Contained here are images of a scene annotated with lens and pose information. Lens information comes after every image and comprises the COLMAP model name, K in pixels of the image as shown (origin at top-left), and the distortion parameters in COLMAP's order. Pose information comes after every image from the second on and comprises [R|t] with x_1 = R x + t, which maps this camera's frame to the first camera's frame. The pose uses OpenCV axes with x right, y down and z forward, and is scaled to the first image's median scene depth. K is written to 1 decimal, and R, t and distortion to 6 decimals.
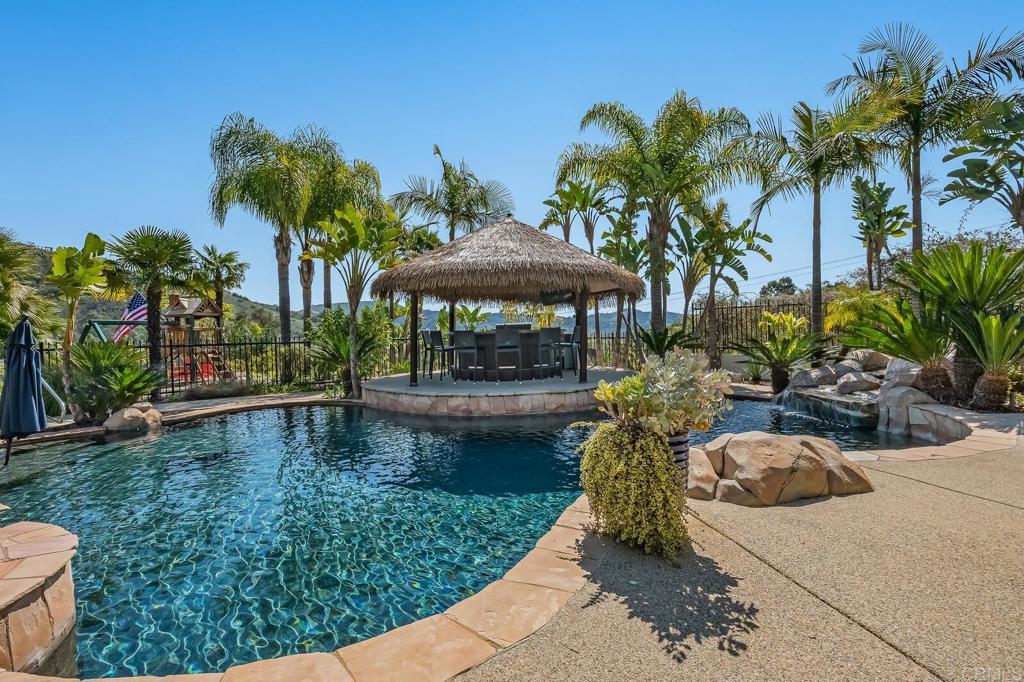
lens RADIAL K [[490.4, 0, 531.7], [0, 490.4, 342.1], [0, 0, 1]] dist [-0.001391, -0.000309]
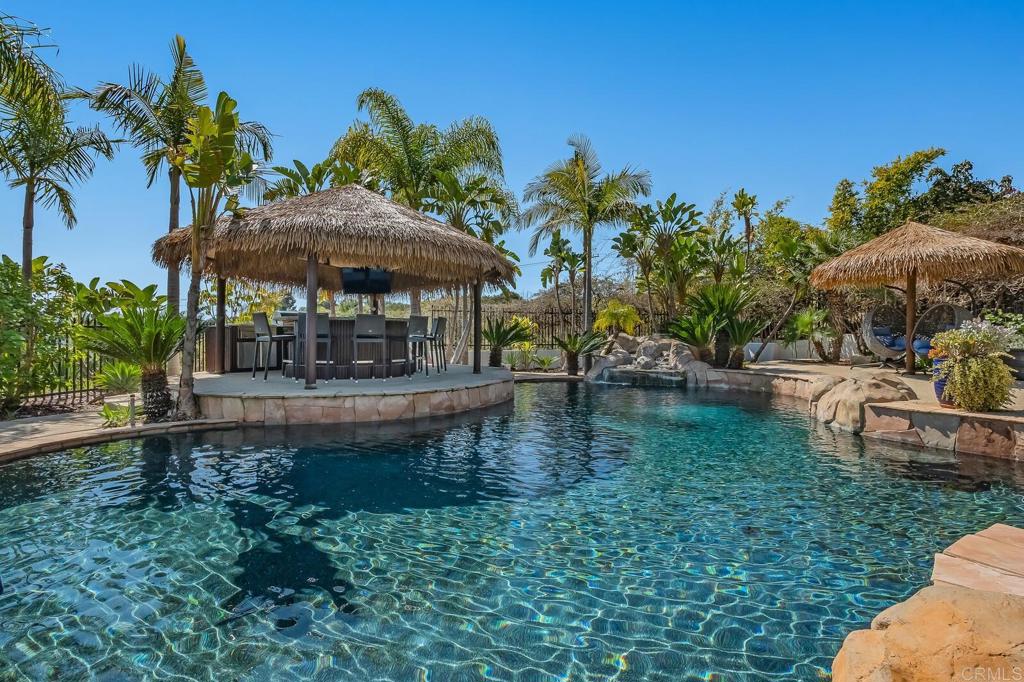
lens RADIAL K [[471.6, 0, 512.0], [0, 471.6, 341.0], [0, 0, 1]] dist [-0.014002, 0.000096]
pose [[0.560444, 0.015460, 0.828048, -0.619152], [-0.002661, 0.999854, -0.016867, 0.030792], [-0.828188, 0.007249, 0.560403, 0.365291]]
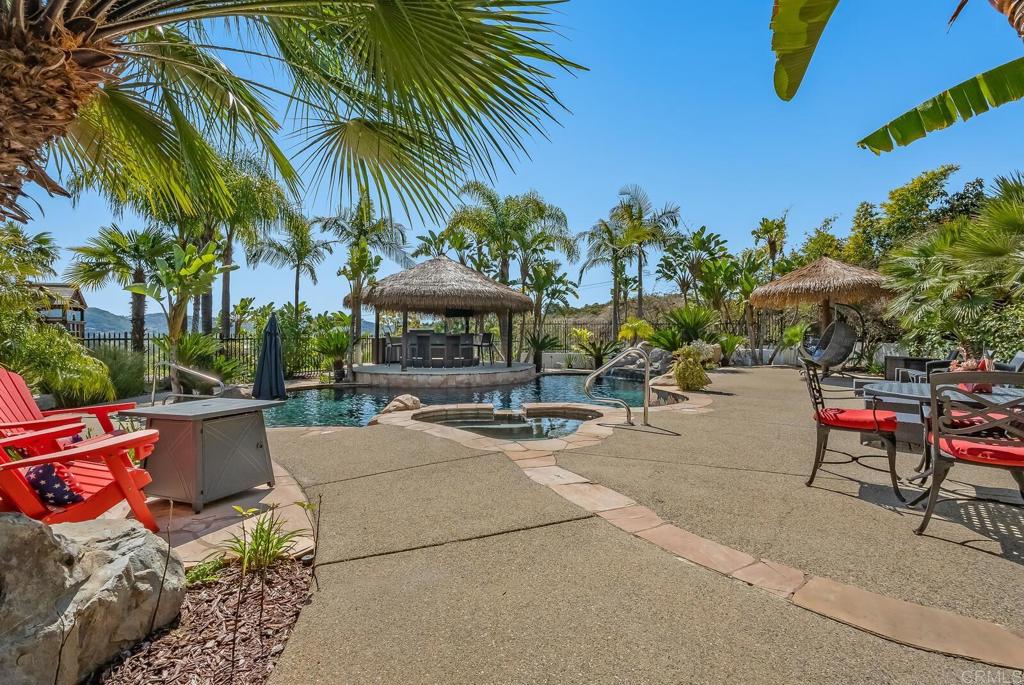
lens RADIAL K [[471.6, 0, 512.0], [0, 471.6, 342.5], [0, 0, 1]] dist [-0.014002, 0.000096]
pose [[0.831315, 0.019323, 0.555466, -0.714402], [-0.012358, 0.999791, -0.016286, 0.024645], [-0.555665, 0.006675, 0.831380, -0.298245]]
